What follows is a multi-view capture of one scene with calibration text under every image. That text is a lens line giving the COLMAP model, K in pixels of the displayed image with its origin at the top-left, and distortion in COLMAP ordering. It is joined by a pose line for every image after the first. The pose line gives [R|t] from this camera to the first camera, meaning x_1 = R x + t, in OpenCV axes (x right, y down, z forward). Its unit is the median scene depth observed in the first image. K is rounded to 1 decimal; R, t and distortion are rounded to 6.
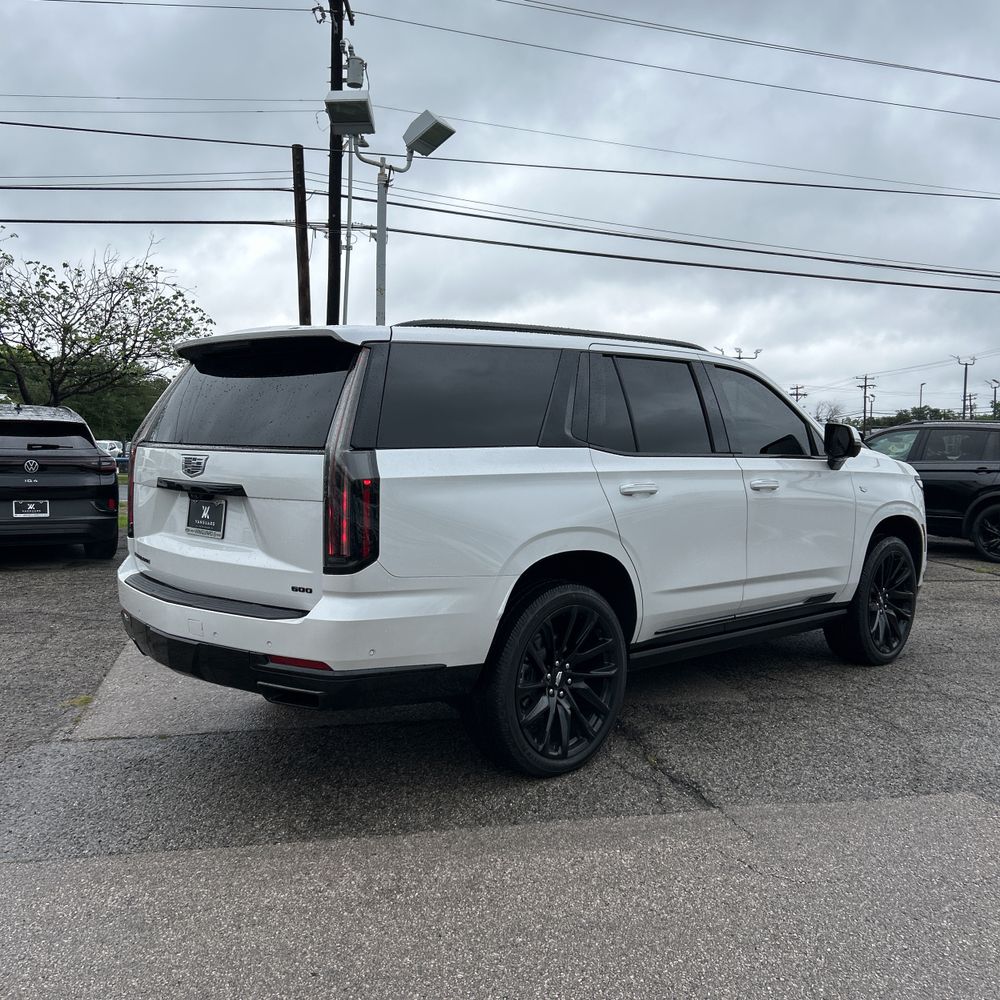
lens RADIAL K [[1009.0, 0, 495.9], [0, 1009.0, 485.2], [0, 0, 1]] dist [0.027422, 0.000000]
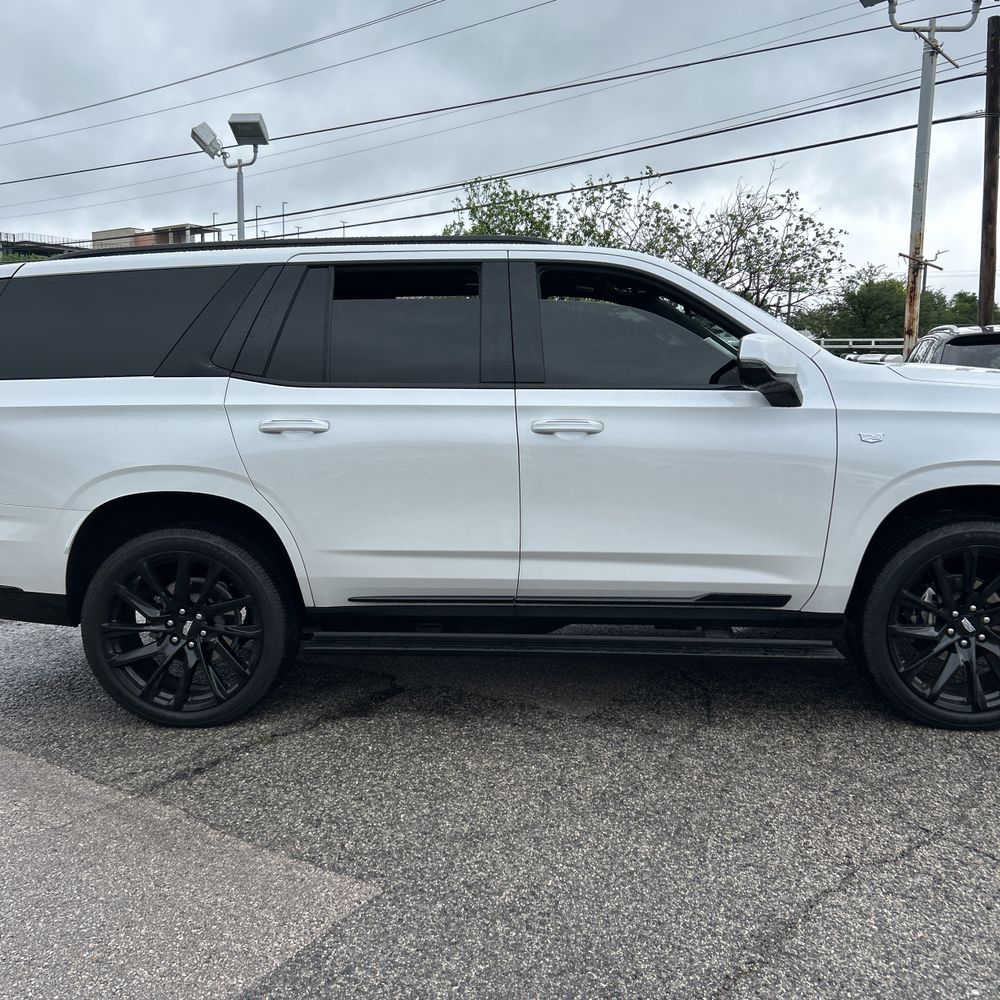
lens RADIAL K [[1009.0, 0, 514.9], [0, 1009.0, 496.2], [0, 0, 1]] dist [0.027422, 0.000000]
pose [[0.682390, 0.073076, -0.727327, 0.782925], [-0.017040, 0.996310, 0.084114, -0.010905], [0.730790, -0.045005, 0.681117, 0.491140]]
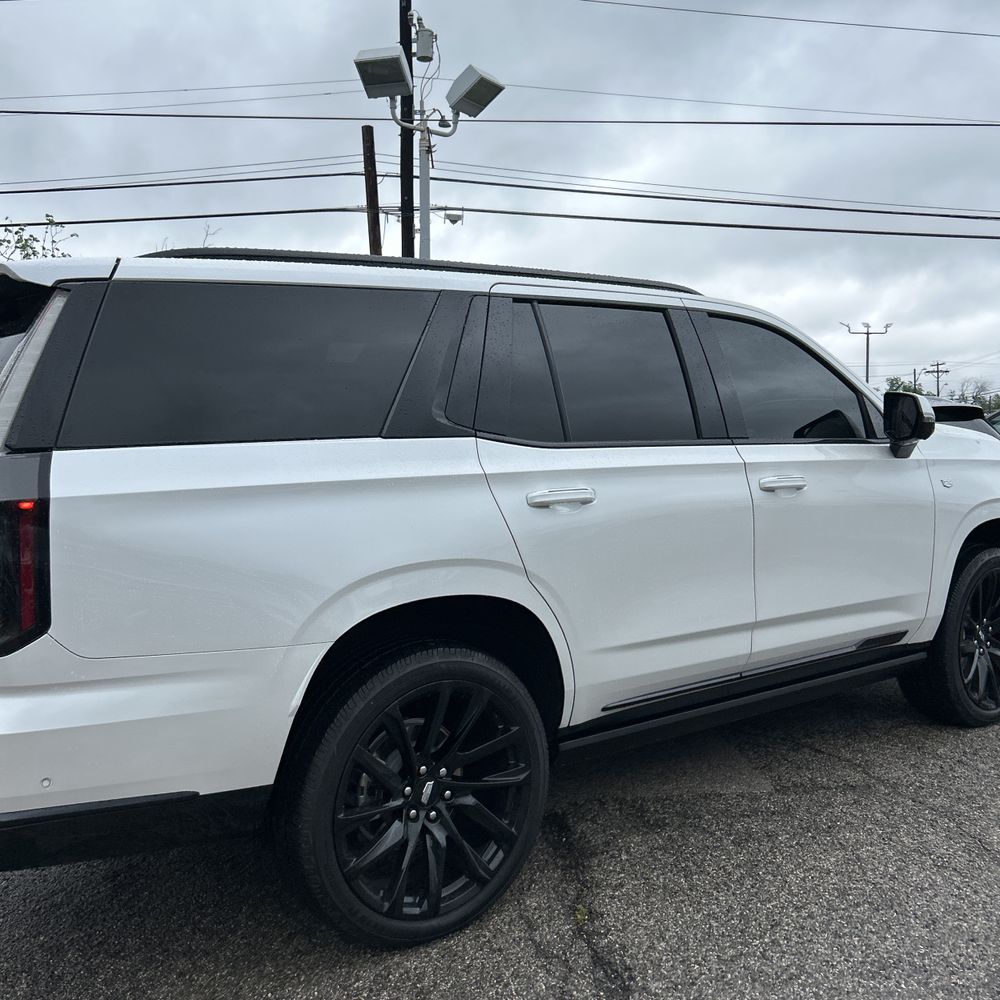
lens RADIAL K [[1009.0, 0, 500.8], [0, 1009.0, 481.8], [0, 0, 1]] dist [0.027422, 0.000000]
pose [[0.992310, -0.023444, -0.121534, 0.161443], [0.024073, 0.999703, 0.003707, -0.008765], [0.121411, -0.006604, 0.992580, 0.296452]]
